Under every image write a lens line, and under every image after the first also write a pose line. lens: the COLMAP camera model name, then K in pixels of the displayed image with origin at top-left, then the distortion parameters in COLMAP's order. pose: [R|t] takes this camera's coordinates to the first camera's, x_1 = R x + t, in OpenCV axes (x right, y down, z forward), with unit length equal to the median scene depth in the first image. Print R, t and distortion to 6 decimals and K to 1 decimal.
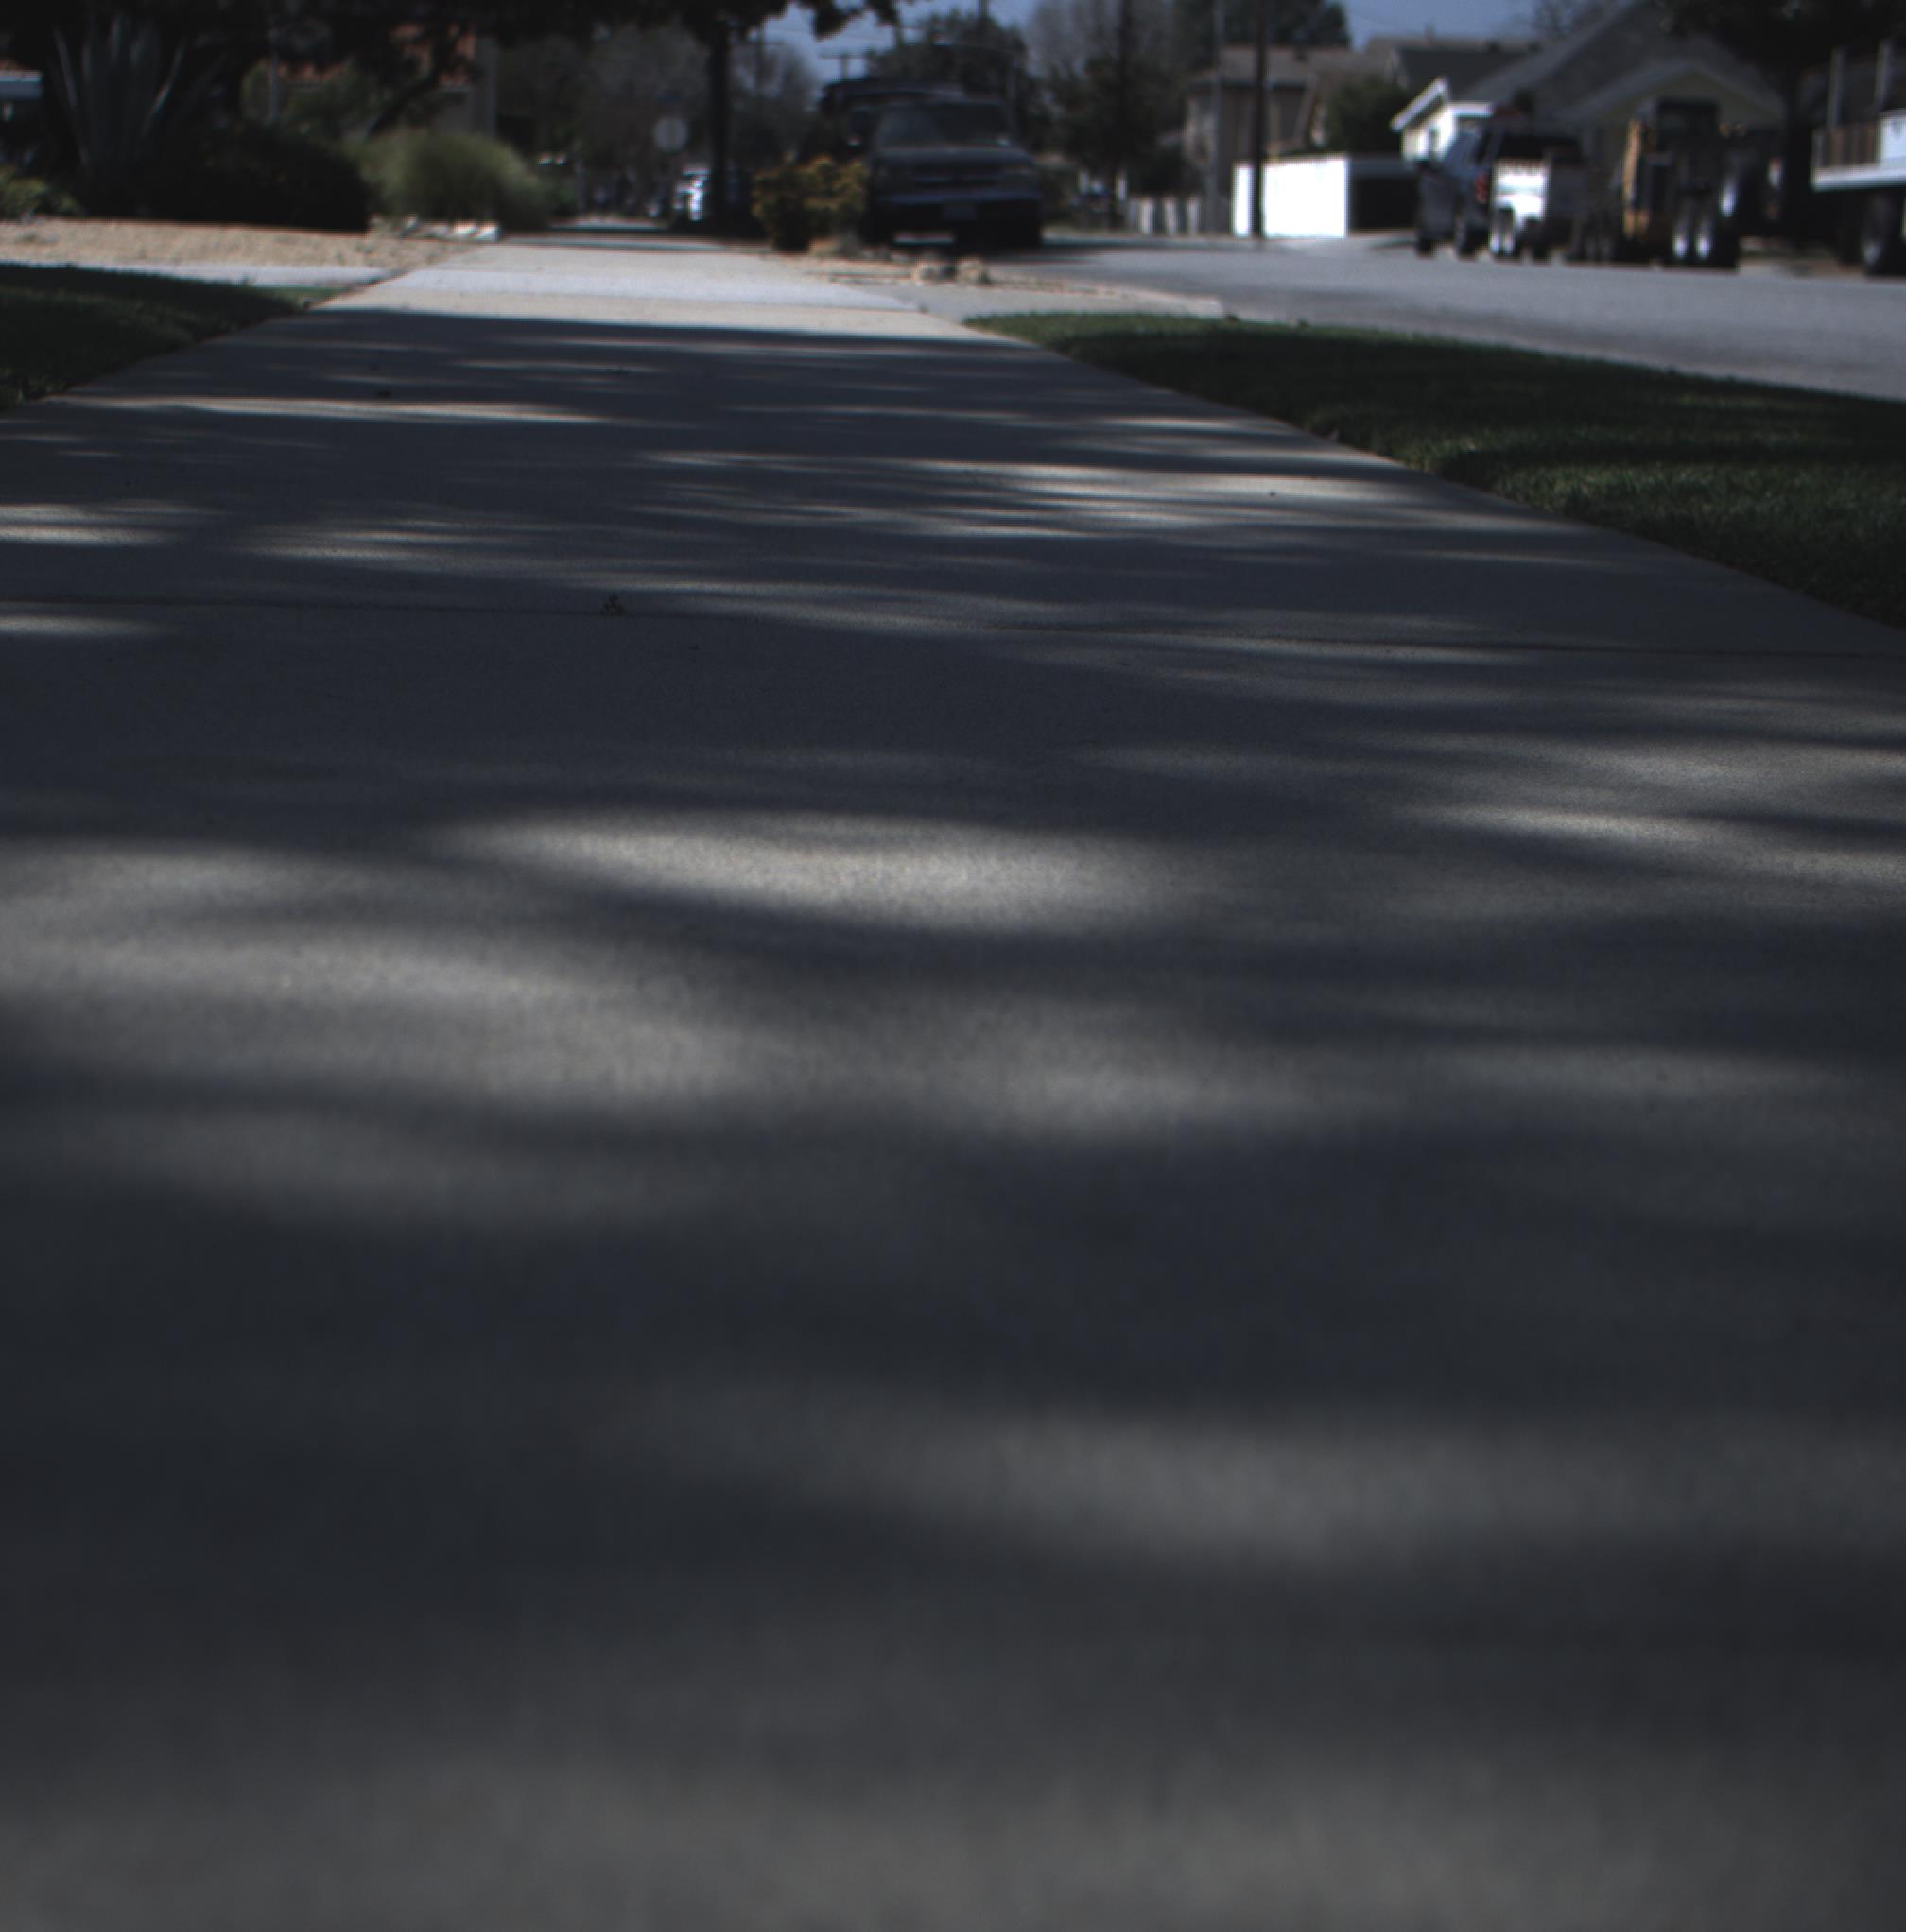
lens RADIAL K [[4167.4, 0, 692.1], [0, 4167.4, 965.4], [0, 0, 1]] dist [-0.189993, 0.687357]
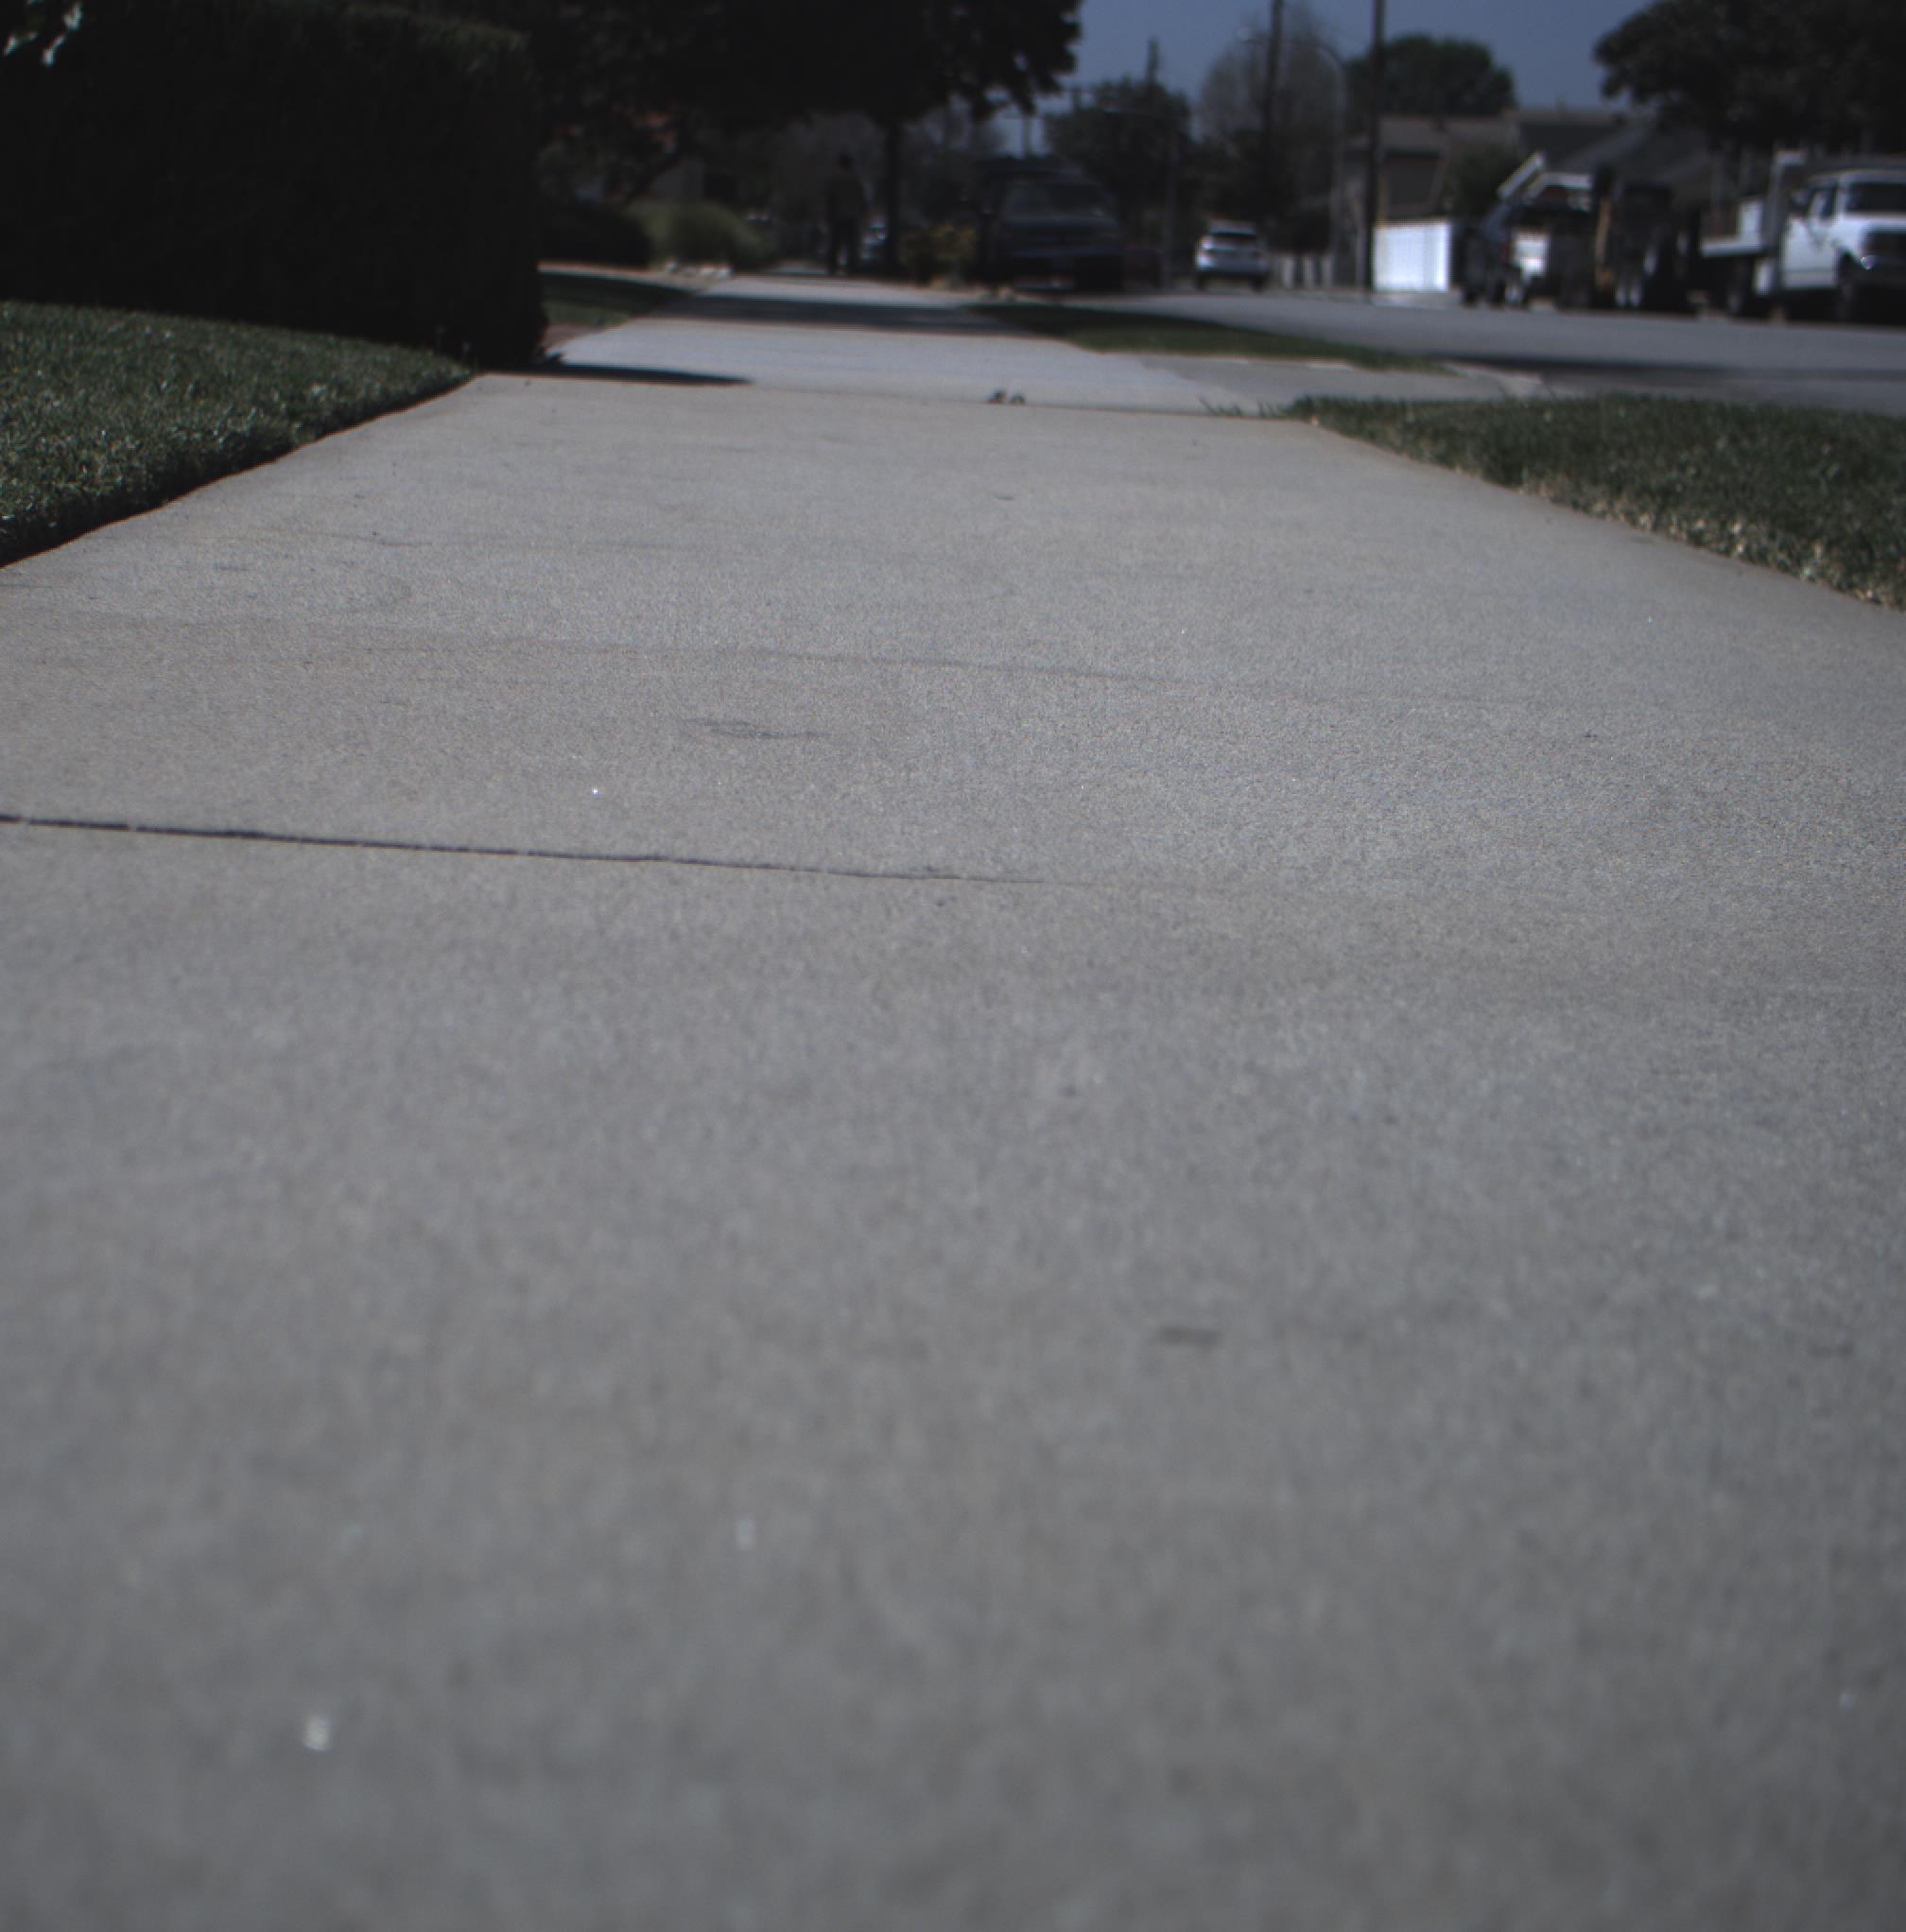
lens RADIAL K [[4167.4, 0, 692.1], [0, 4167.4, 965.4], [0, 0, 1]] dist [-0.189993, 0.687357]
pose [[0.998884, 0.020104, -0.042750, 0.004252], [-0.020594, 0.999727, -0.011044, 0.048529], [0.042516, 0.011912, 0.999025, -0.265394]]
